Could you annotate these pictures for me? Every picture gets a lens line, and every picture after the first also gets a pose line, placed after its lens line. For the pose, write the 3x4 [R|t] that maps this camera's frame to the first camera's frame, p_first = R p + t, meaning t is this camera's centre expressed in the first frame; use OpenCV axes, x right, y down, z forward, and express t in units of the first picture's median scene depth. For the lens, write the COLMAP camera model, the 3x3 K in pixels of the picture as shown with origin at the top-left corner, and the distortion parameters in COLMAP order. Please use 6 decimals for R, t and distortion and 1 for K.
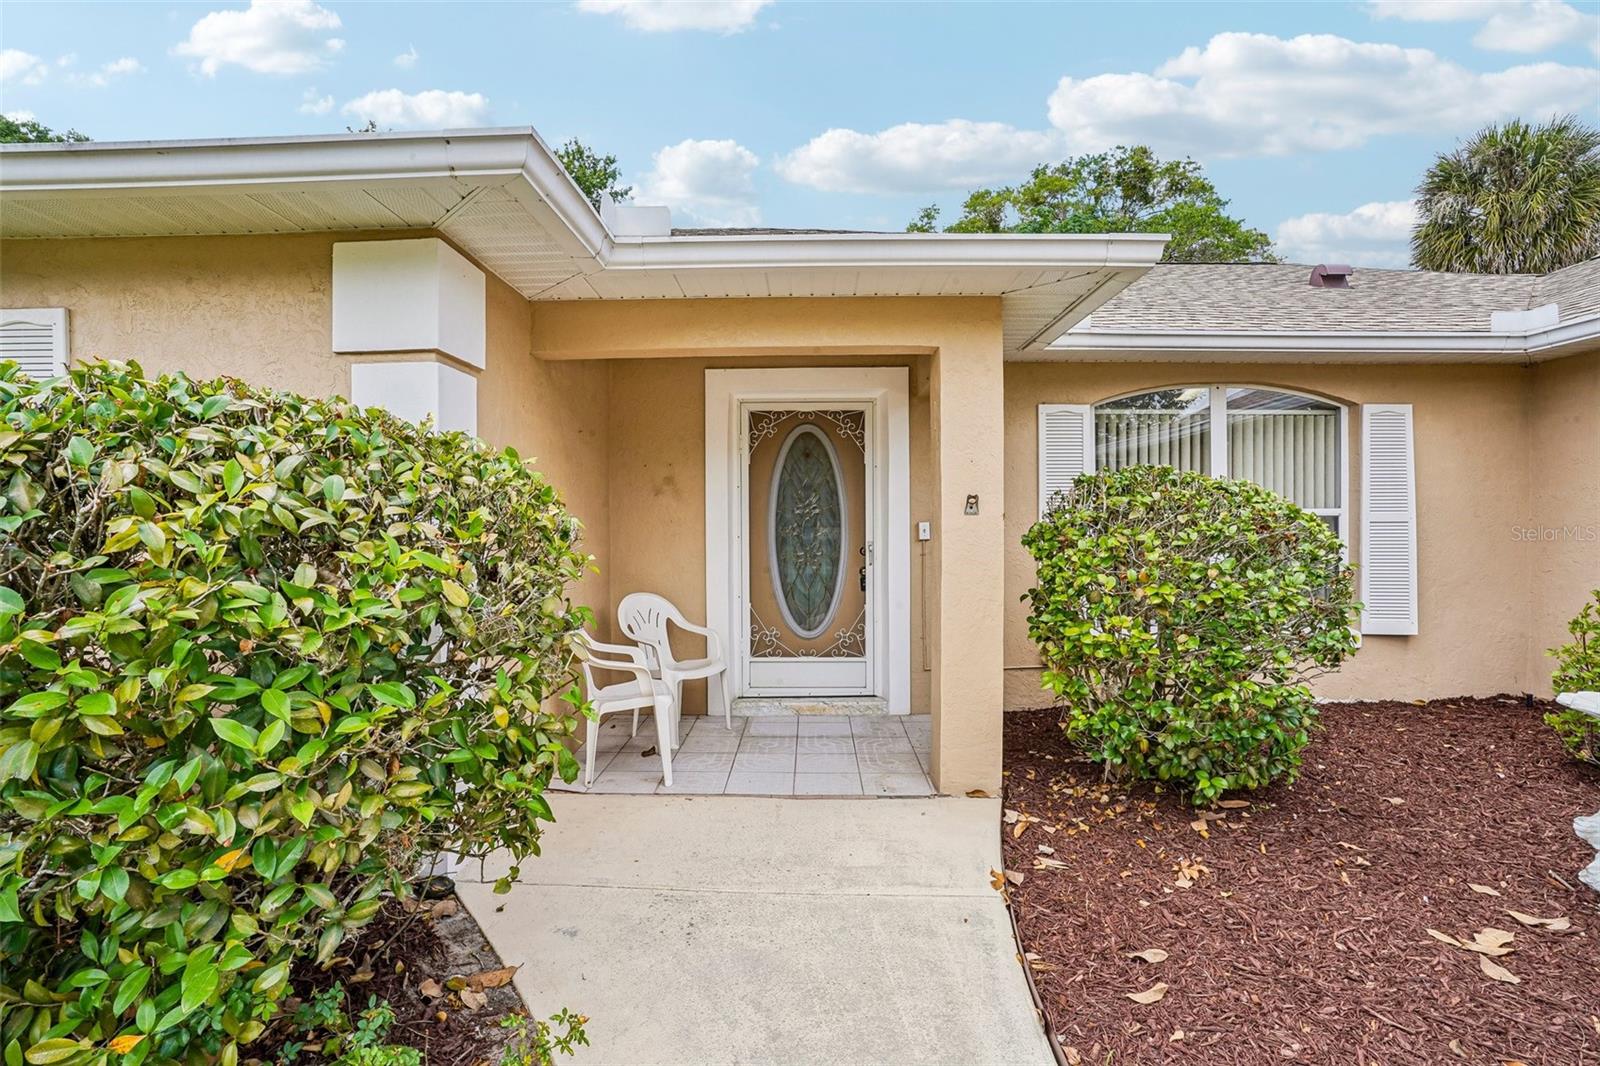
lens RADIAL K [[781.8, 0, 803.2], [0, 781.8, 529.1], [0, 0, 1]] dist [-0.082685, 0.041153]
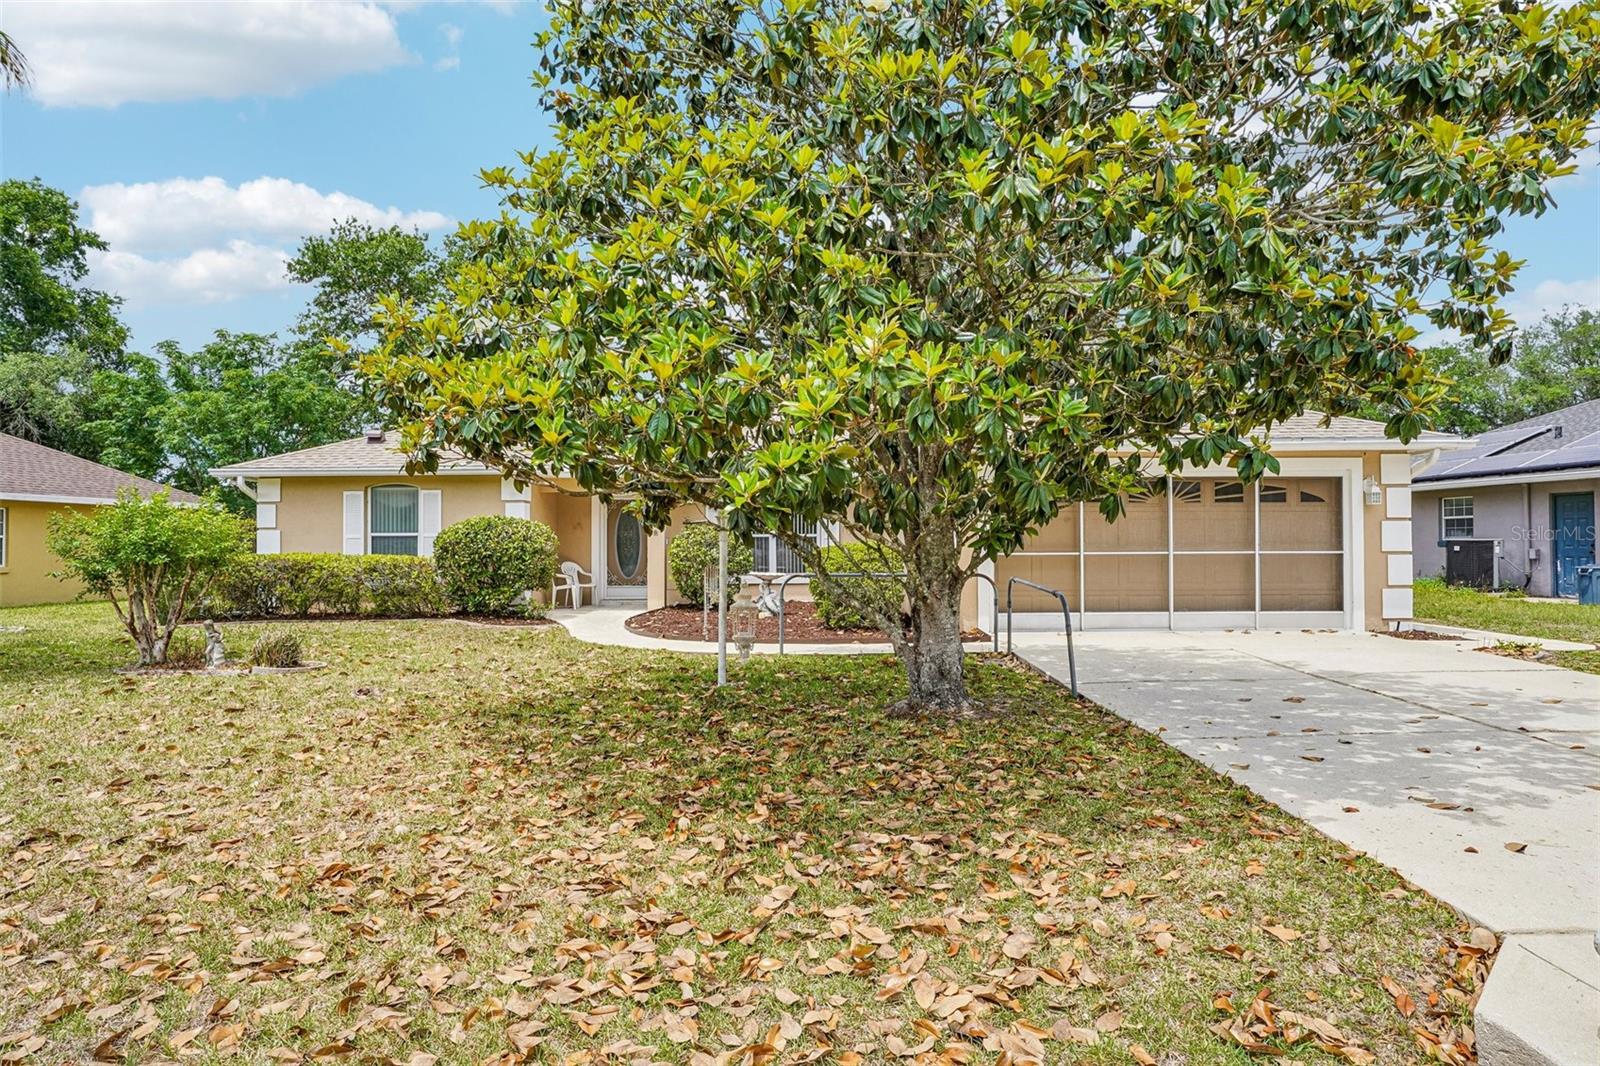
lens RADIAL K [[968.3, 0, 800.0], [0, 968.3, 533.0], [0, 0, 1]] dist [-0.004473, -0.000509]
pose [[0.999797, 0.003599, 0.019845, 0.820194], [-0.003060, 0.999628, -0.027119, 0.091939], [-0.019936, 0.027053, 0.999435, -3.703126]]
